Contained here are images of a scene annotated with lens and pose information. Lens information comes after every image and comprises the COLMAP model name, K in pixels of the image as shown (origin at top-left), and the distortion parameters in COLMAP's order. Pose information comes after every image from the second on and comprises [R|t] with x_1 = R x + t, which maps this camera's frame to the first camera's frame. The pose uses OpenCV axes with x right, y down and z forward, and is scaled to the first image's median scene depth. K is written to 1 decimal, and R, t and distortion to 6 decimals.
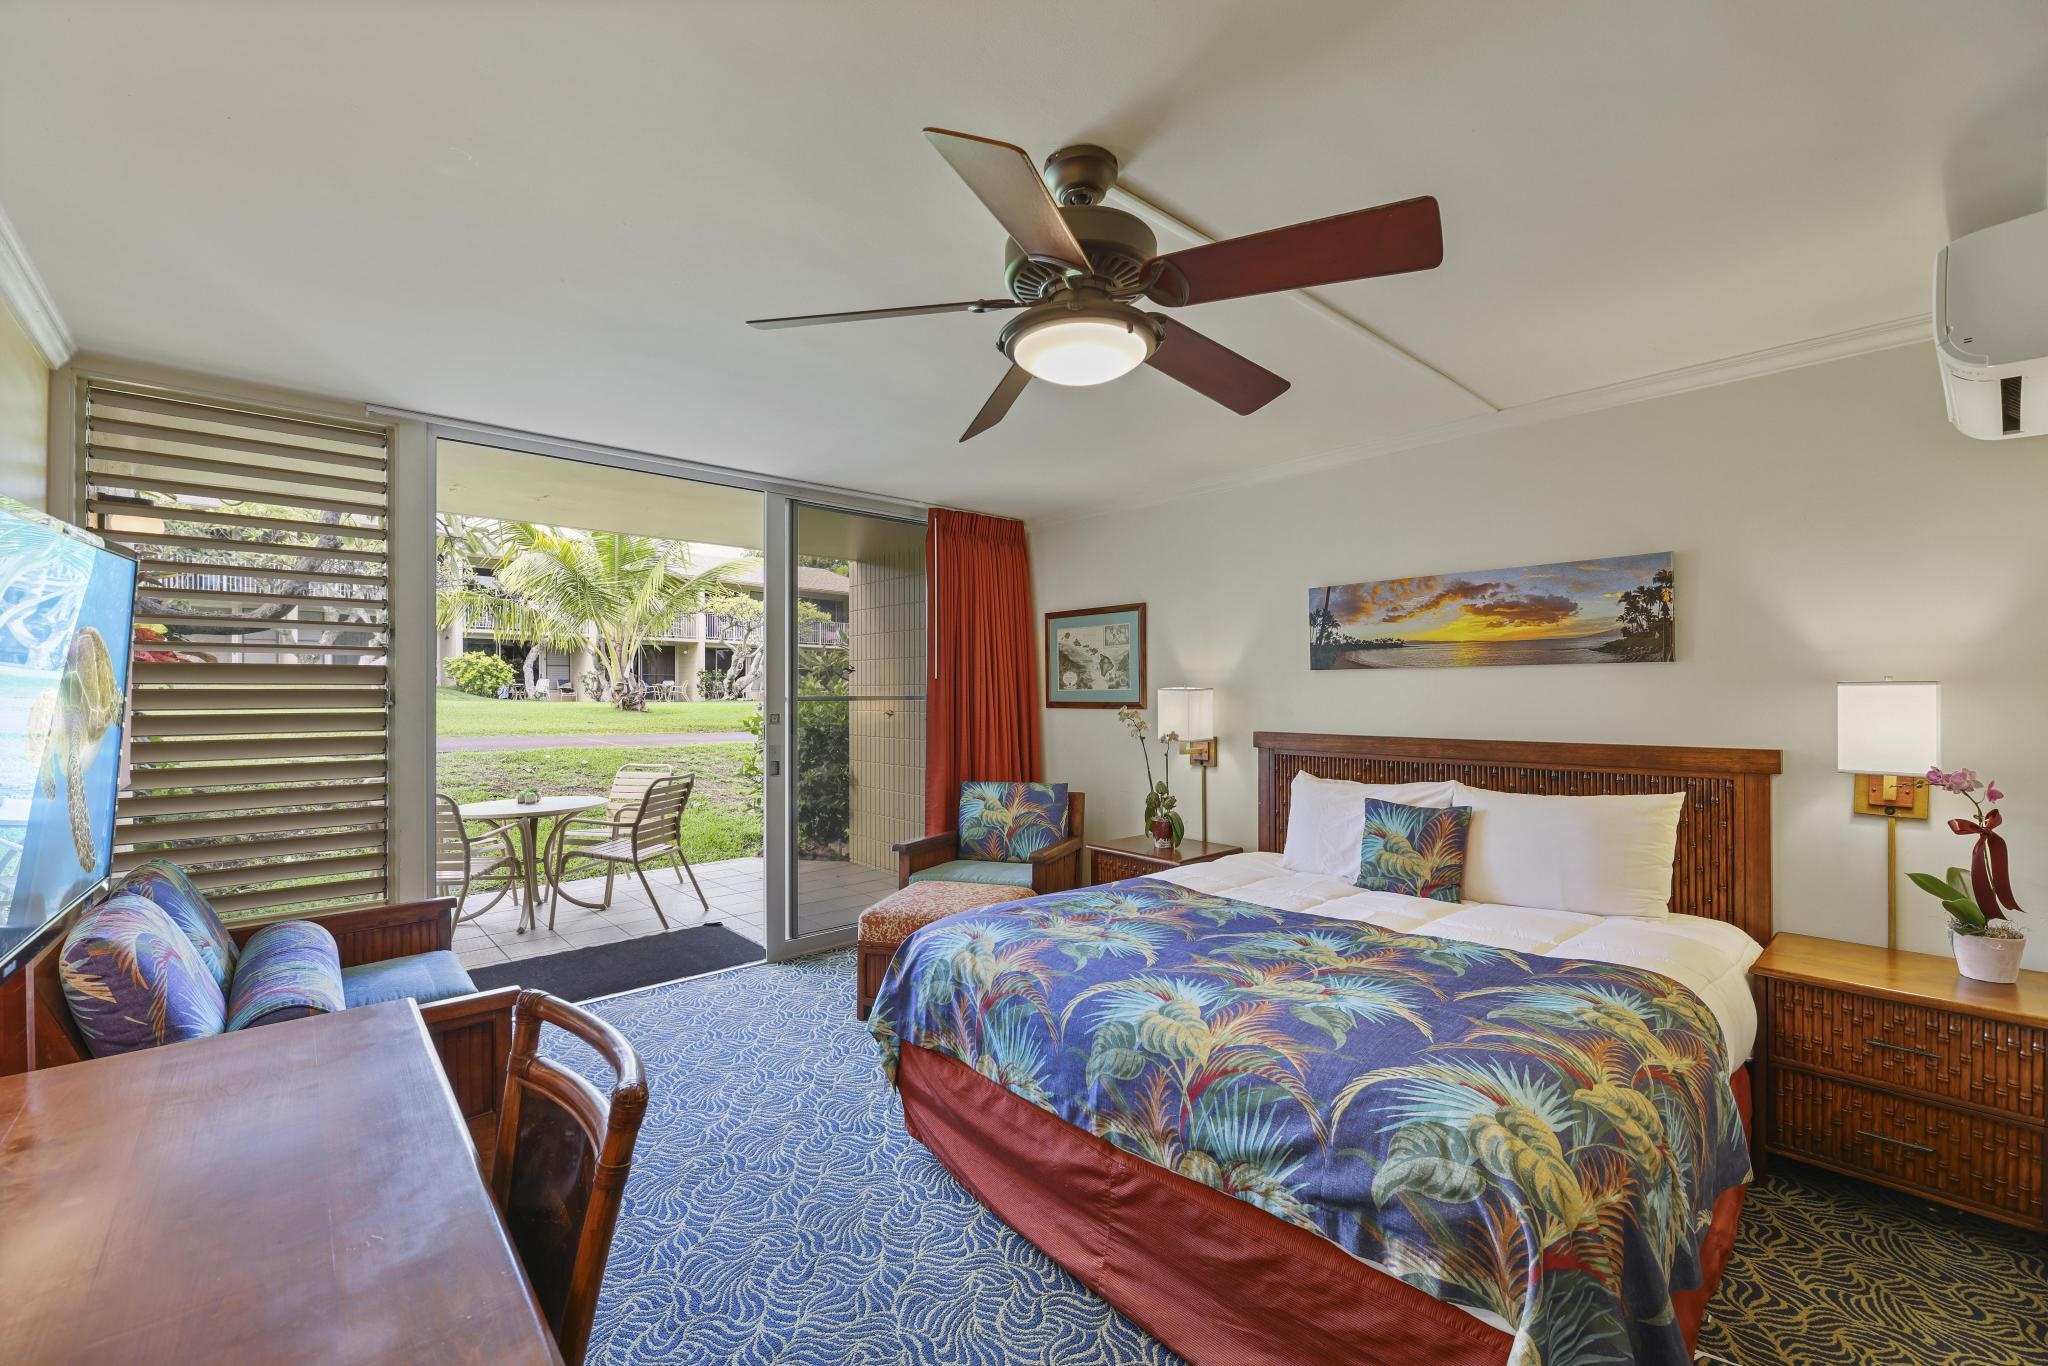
lens RADIAL K [[829.8, 0, 1014.9], [0, 829.8, 685.9], [0, 0, 1]] dist [0.003905, -0.002703]
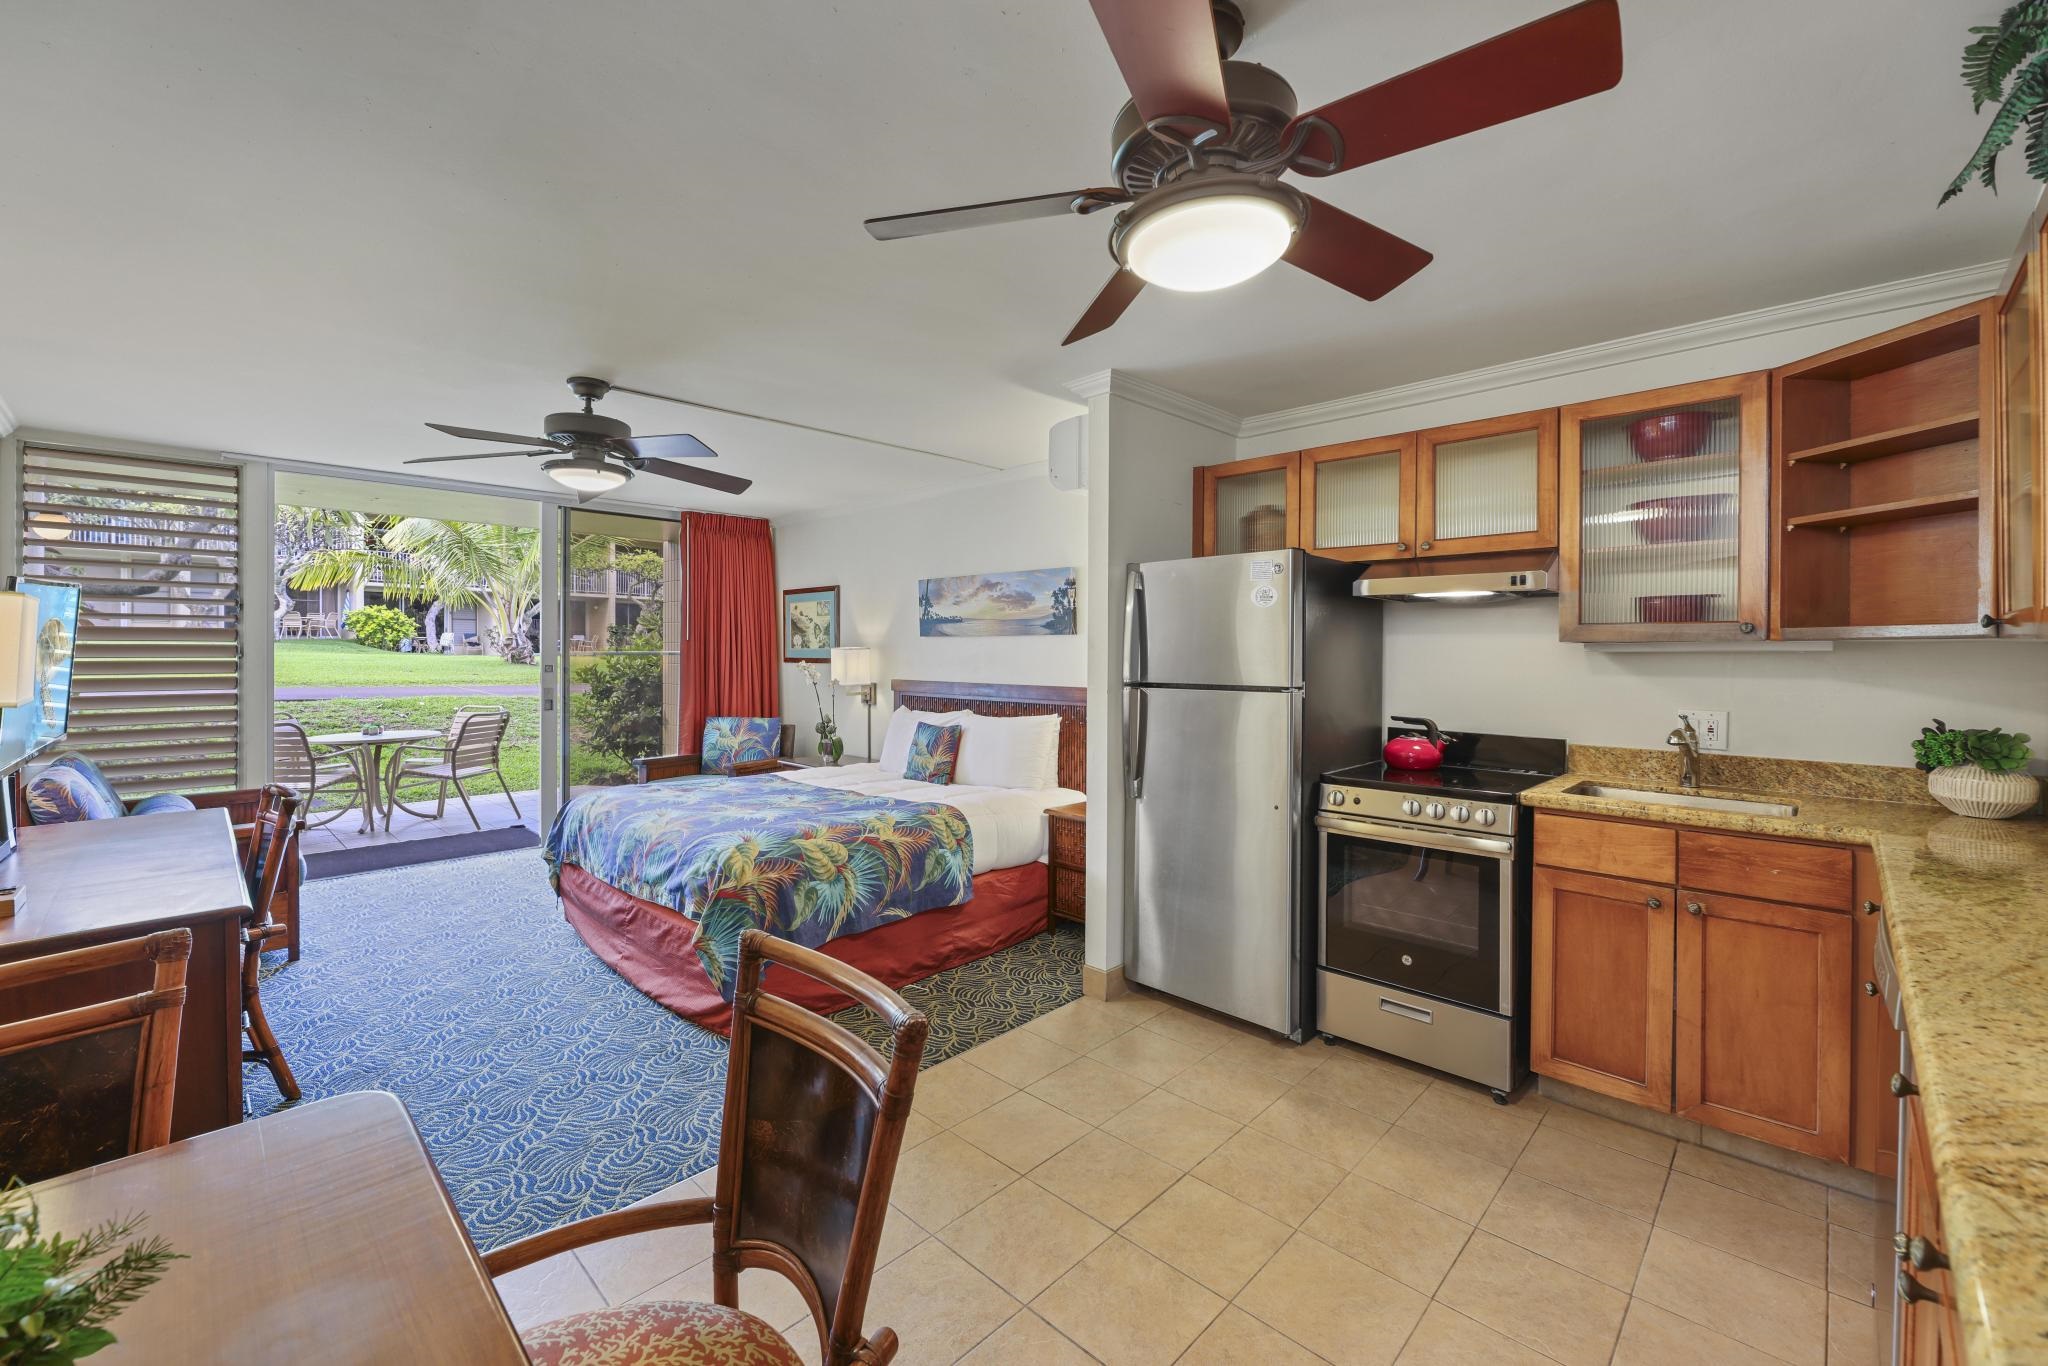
lens RADIAL K [[829.8, 0, 1009.1], [0, 829.8, 650.7], [0, 0, 1]] dist [0.003905, -0.002703]
pose [[0.997975, 0.008144, 0.063079, 0.402842], [-0.008717, 0.999923, 0.008824, -0.008086], [-0.063002, -0.009356, 0.997970, -0.432025]]
